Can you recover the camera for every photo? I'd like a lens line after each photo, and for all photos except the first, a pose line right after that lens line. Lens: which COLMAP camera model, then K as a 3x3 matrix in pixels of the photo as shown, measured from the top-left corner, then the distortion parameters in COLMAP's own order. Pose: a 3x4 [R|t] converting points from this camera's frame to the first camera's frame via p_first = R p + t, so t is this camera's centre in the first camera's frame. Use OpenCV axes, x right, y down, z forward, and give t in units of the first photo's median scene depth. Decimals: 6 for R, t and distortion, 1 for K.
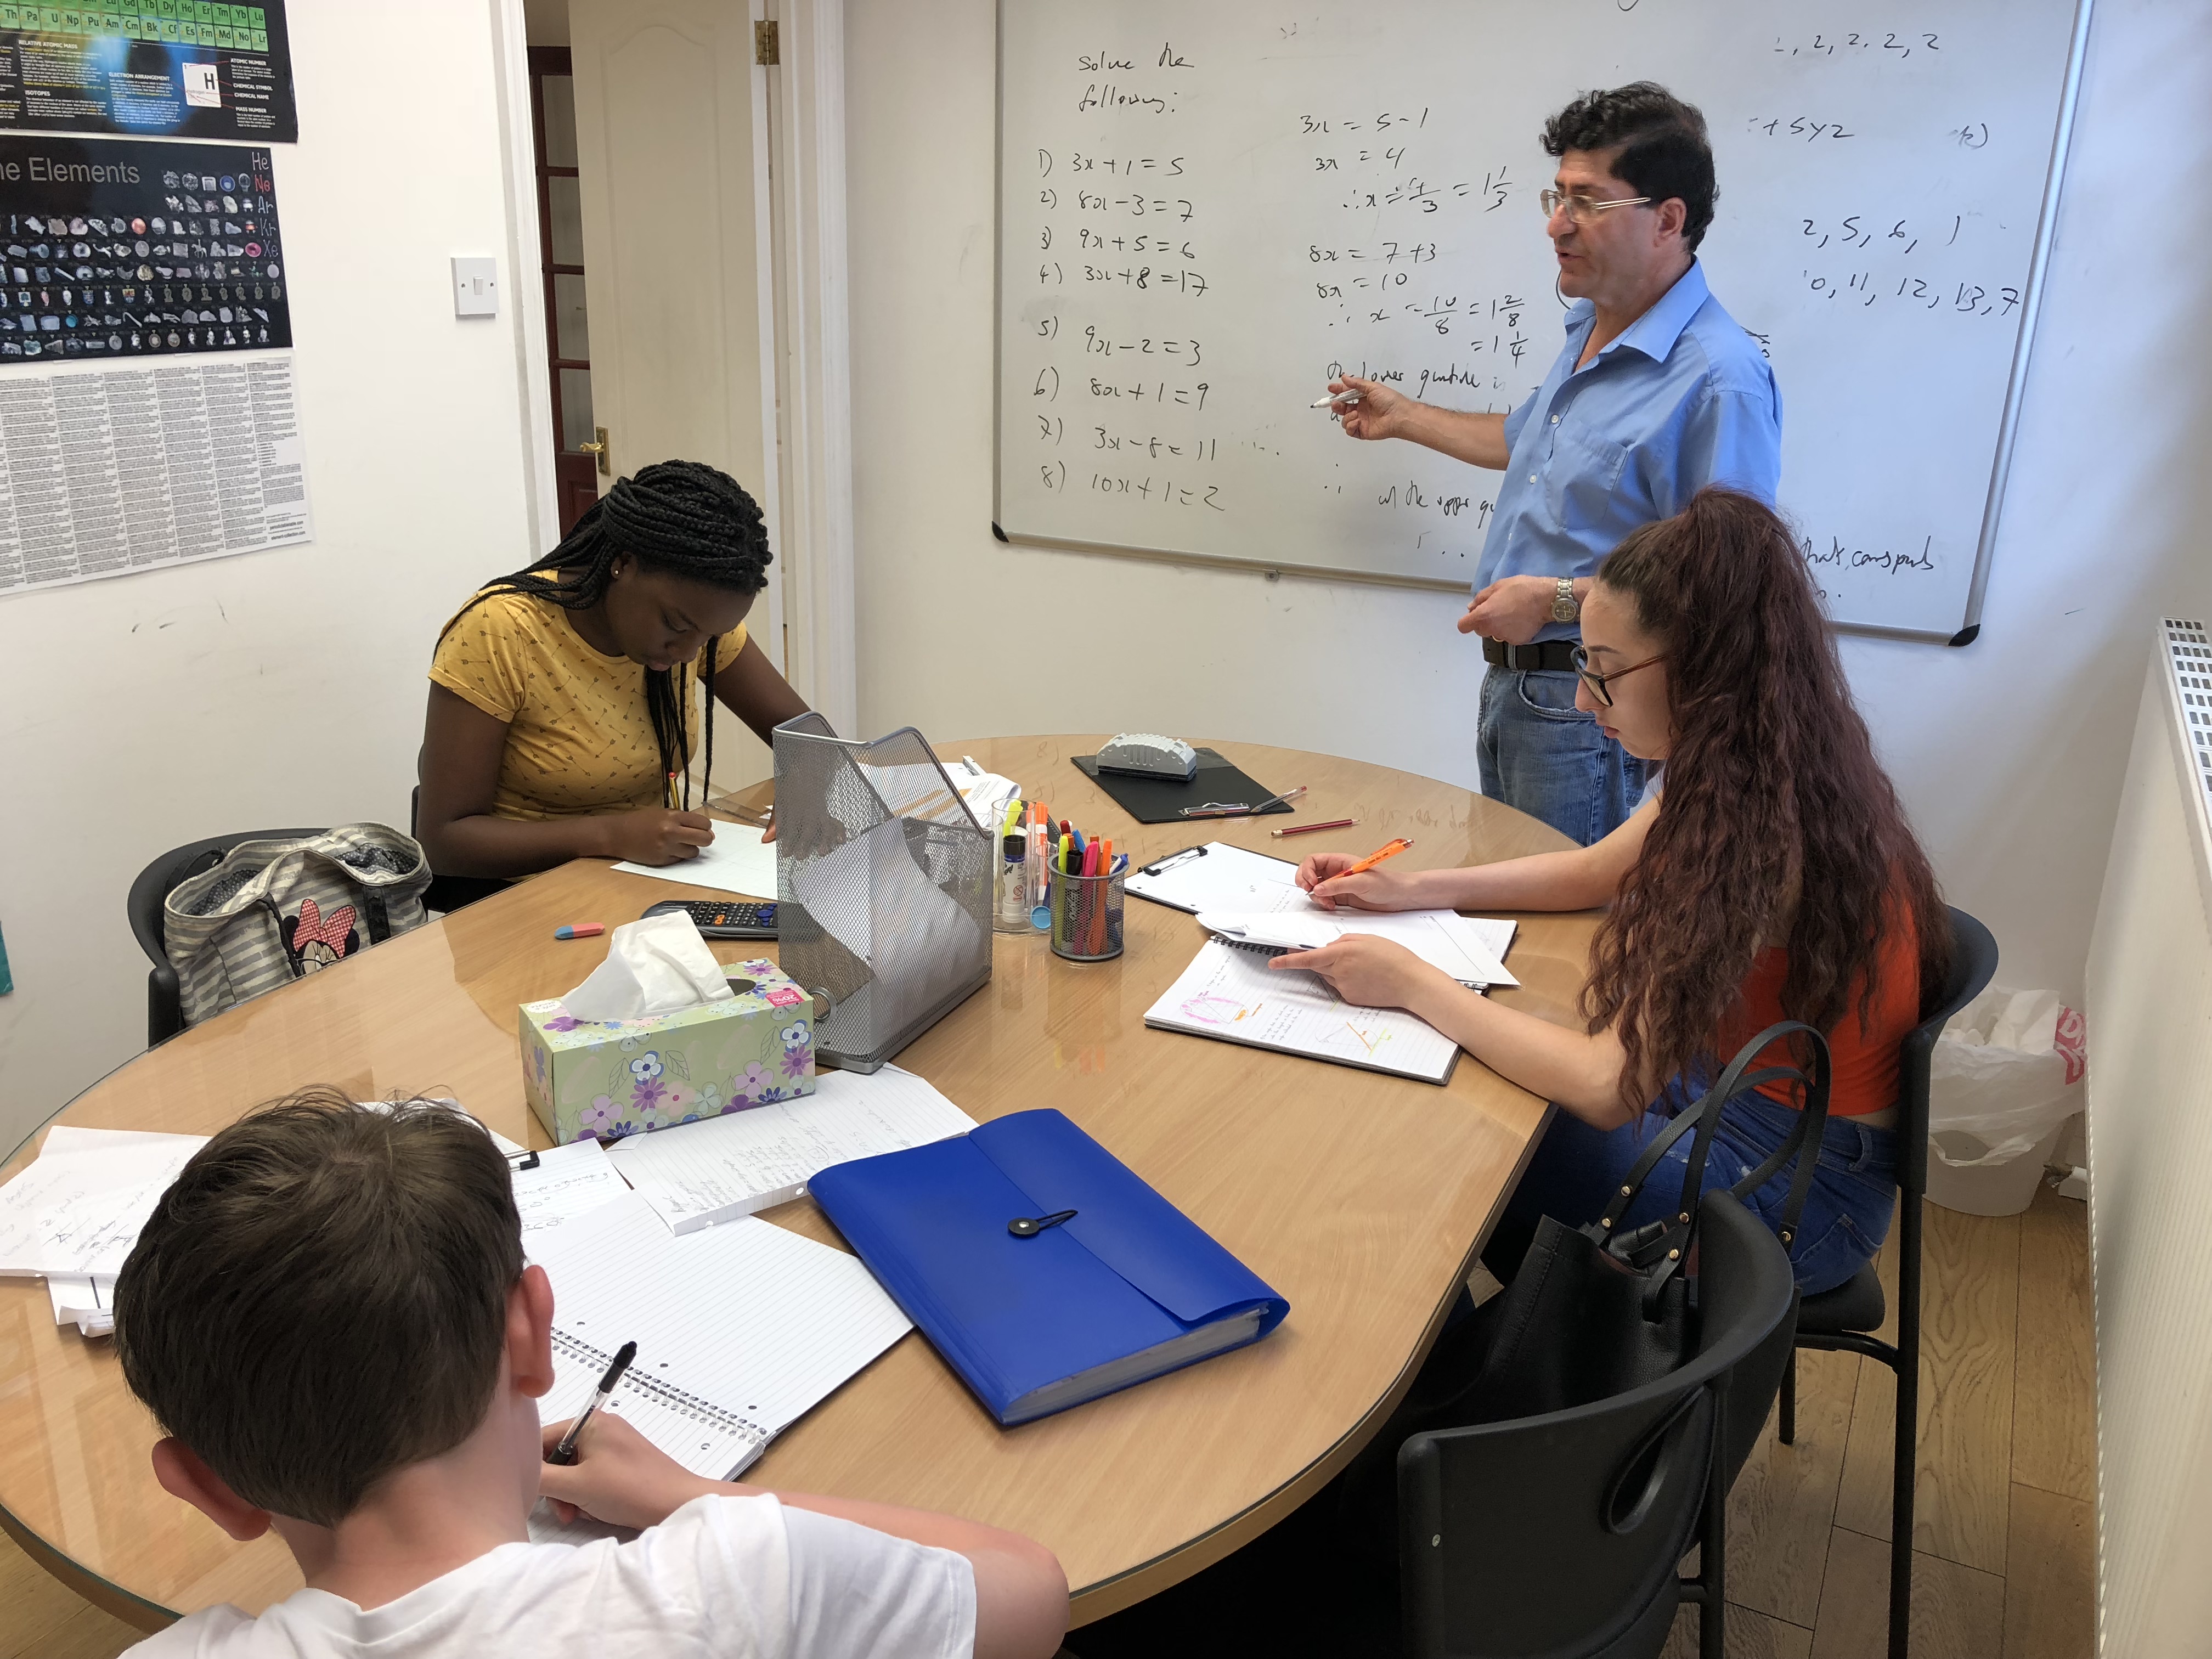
lens RADIAL K [[1806.6, 0, 1112.5], [0, 1806.6, 788.5], [0, 0, 1]] dist [0.045328, -0.060026]
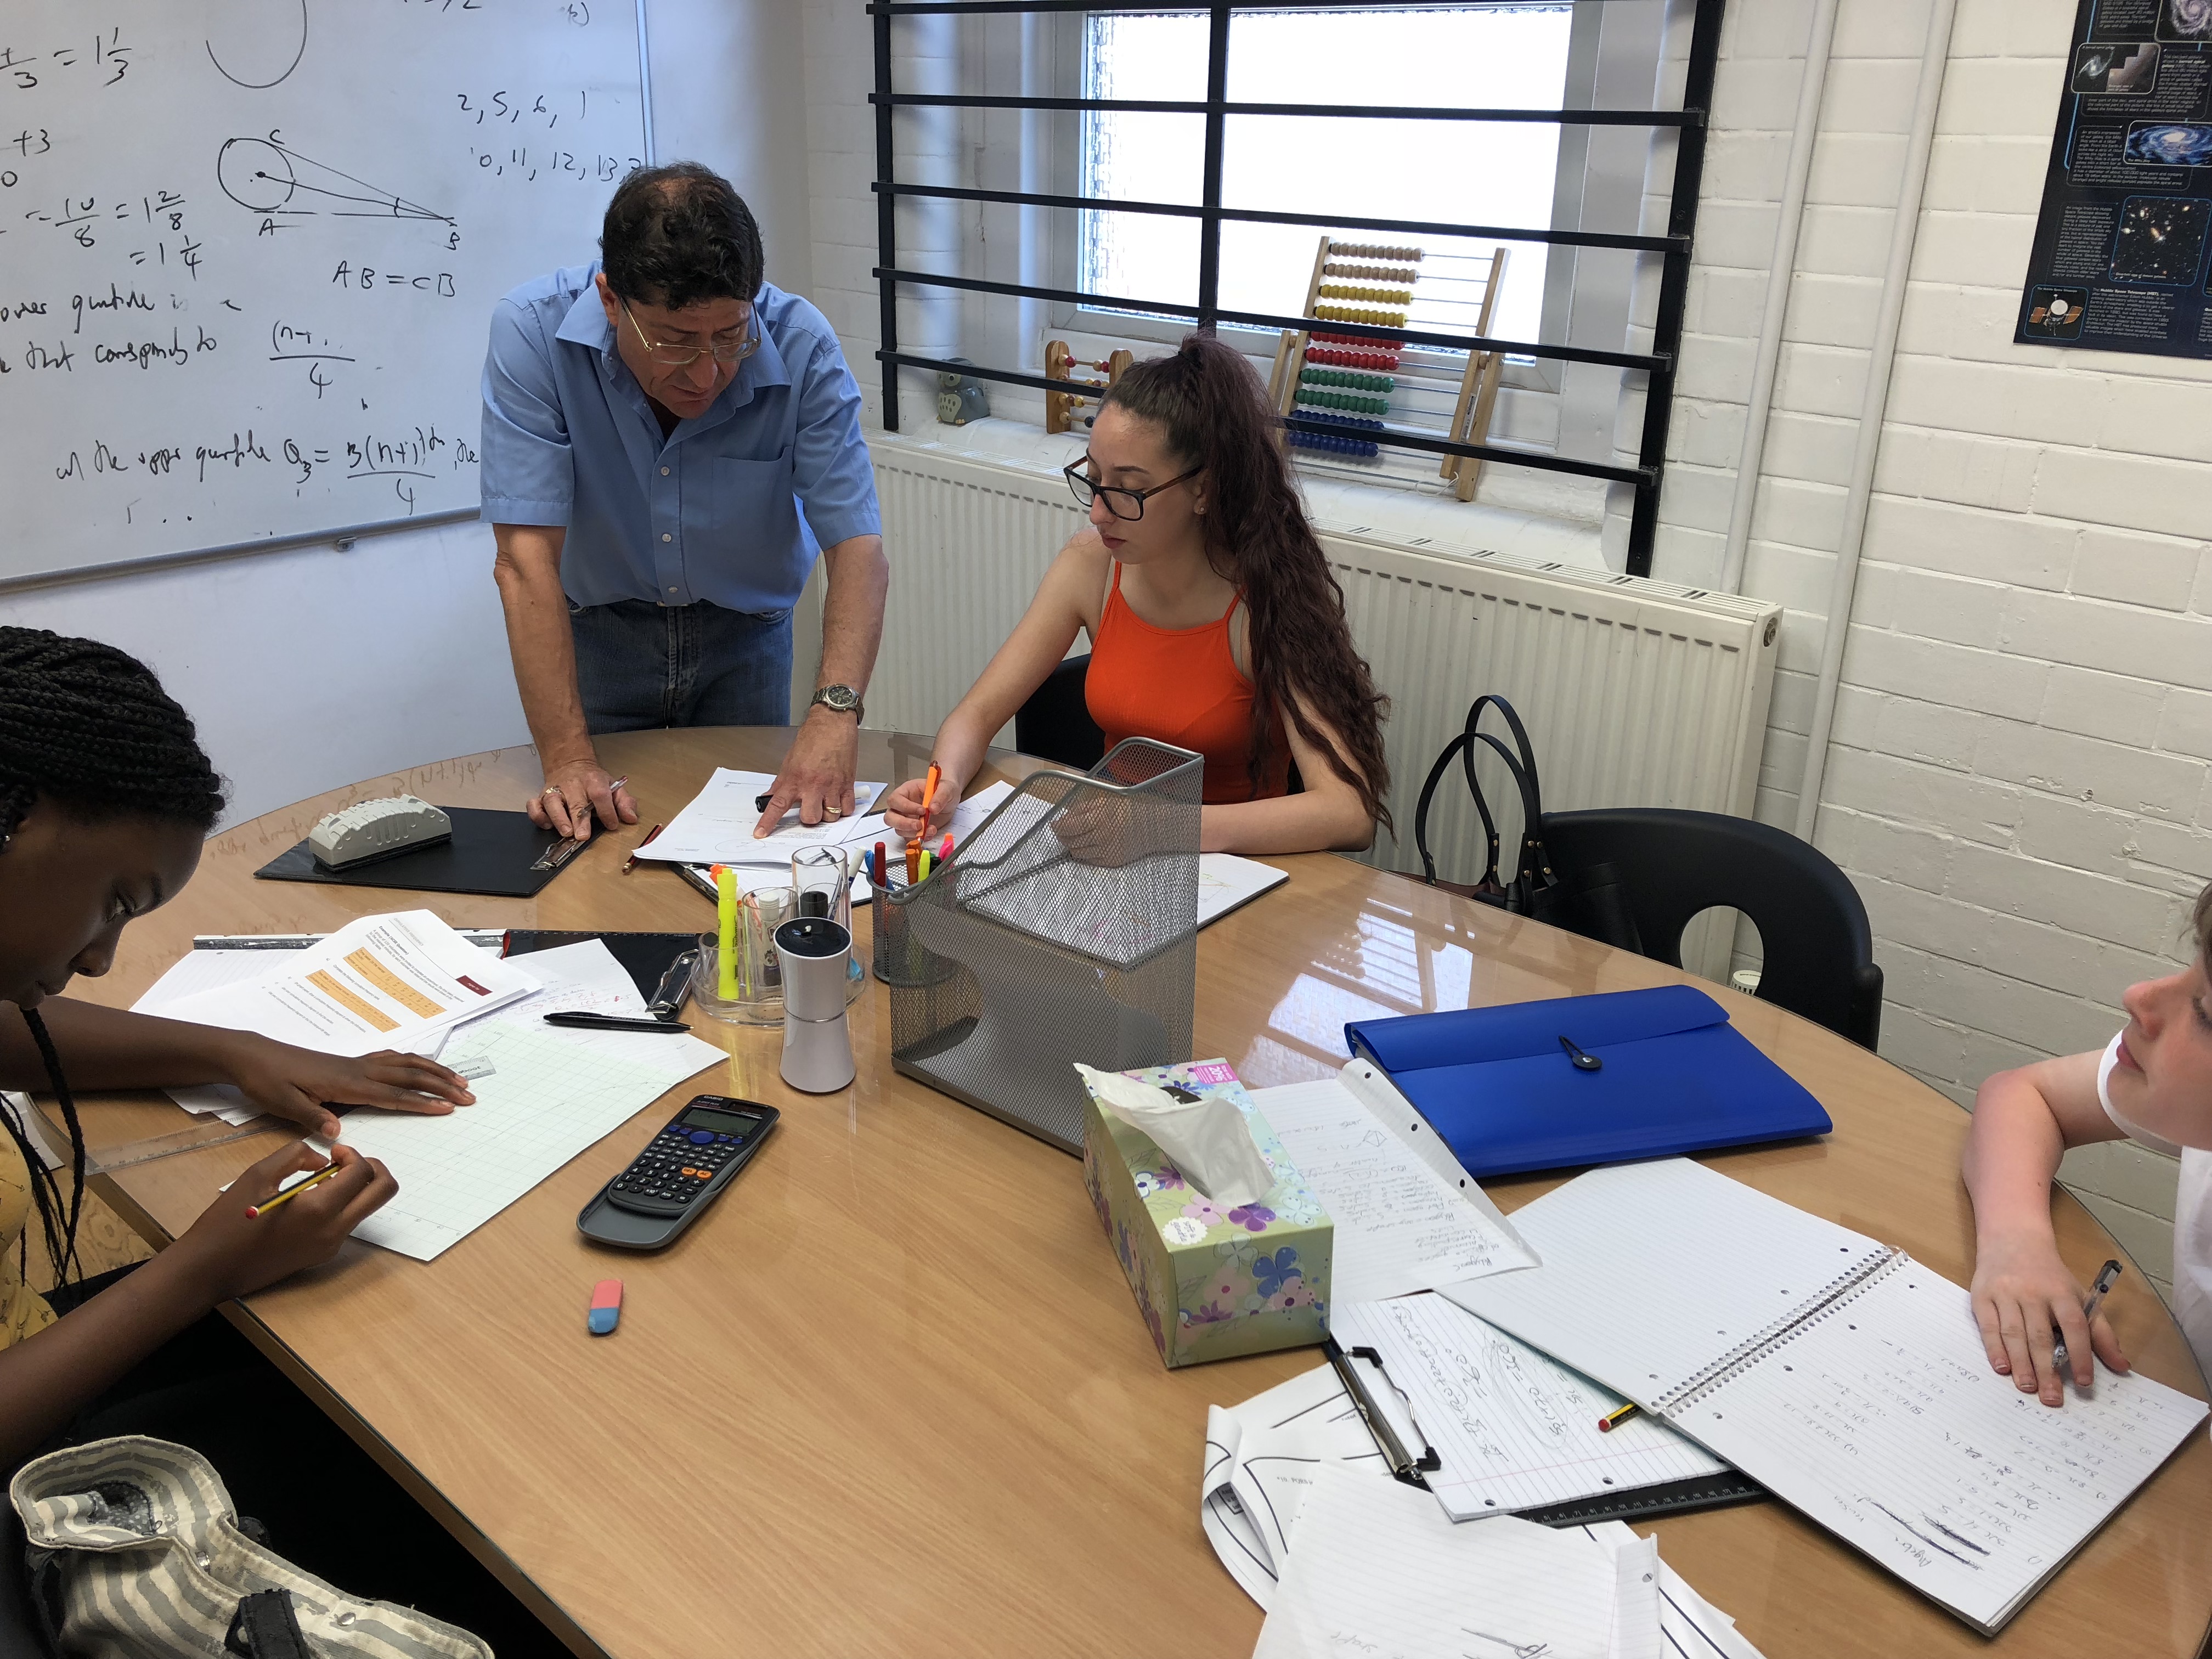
lens RADIAL K [[1806.6, 0, 1112.5], [0, 1806.6, 788.5], [0, 0, 1]] dist [0.045328, -0.060026]
pose [[0.271646, -0.356198, 0.894053, -0.479024], [0.283660, 0.917351, 0.279293, -0.132780], [-0.919644, 0.177738, 0.350234, 0.370226]]
